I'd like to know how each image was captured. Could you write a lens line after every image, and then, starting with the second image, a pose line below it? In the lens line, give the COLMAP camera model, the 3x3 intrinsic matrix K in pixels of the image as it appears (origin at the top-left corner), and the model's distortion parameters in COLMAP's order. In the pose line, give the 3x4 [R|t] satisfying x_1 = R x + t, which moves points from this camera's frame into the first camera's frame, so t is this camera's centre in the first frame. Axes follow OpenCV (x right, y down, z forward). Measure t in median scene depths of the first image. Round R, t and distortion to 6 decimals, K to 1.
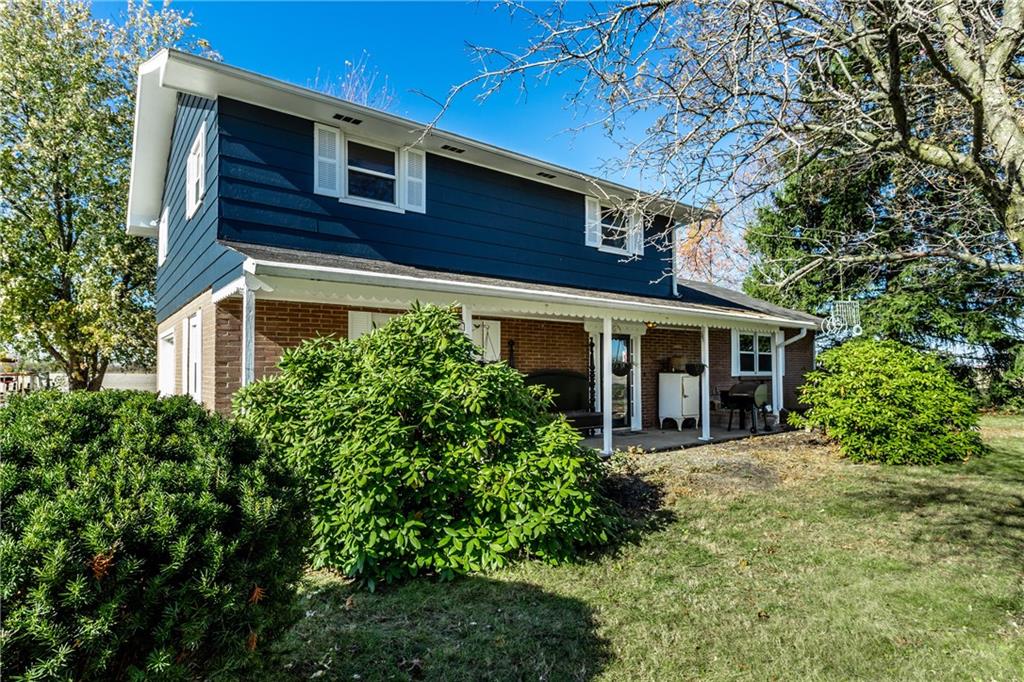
lens RADIAL K [[543.6, 0, 511.6], [0, 543.6, 350.1], [0, 0, 1]] dist [-0.001546, -0.000159]
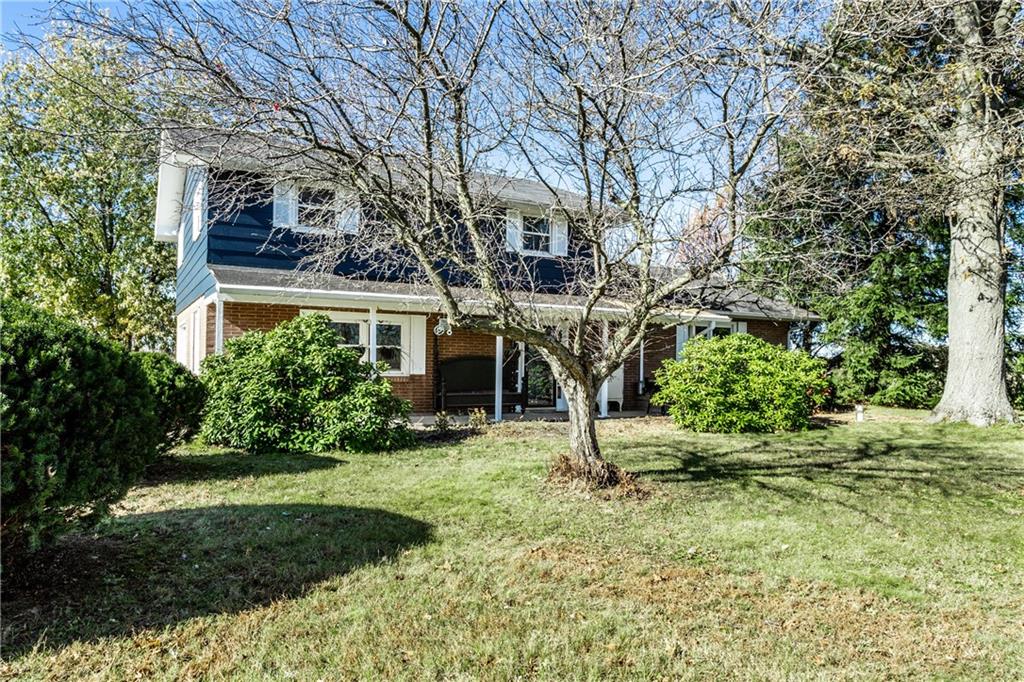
lens RADIAL K [[695.6, 0, 512.3], [0, 695.6, 339.1], [0, 0, 1]] dist [-0.022749, -0.002515]
pose [[0.989709, 0.009034, -0.142811, 0.543676], [-0.008773, 0.999959, 0.002455, -0.007036], [0.142827, -0.001177, 0.989747, -0.737746]]
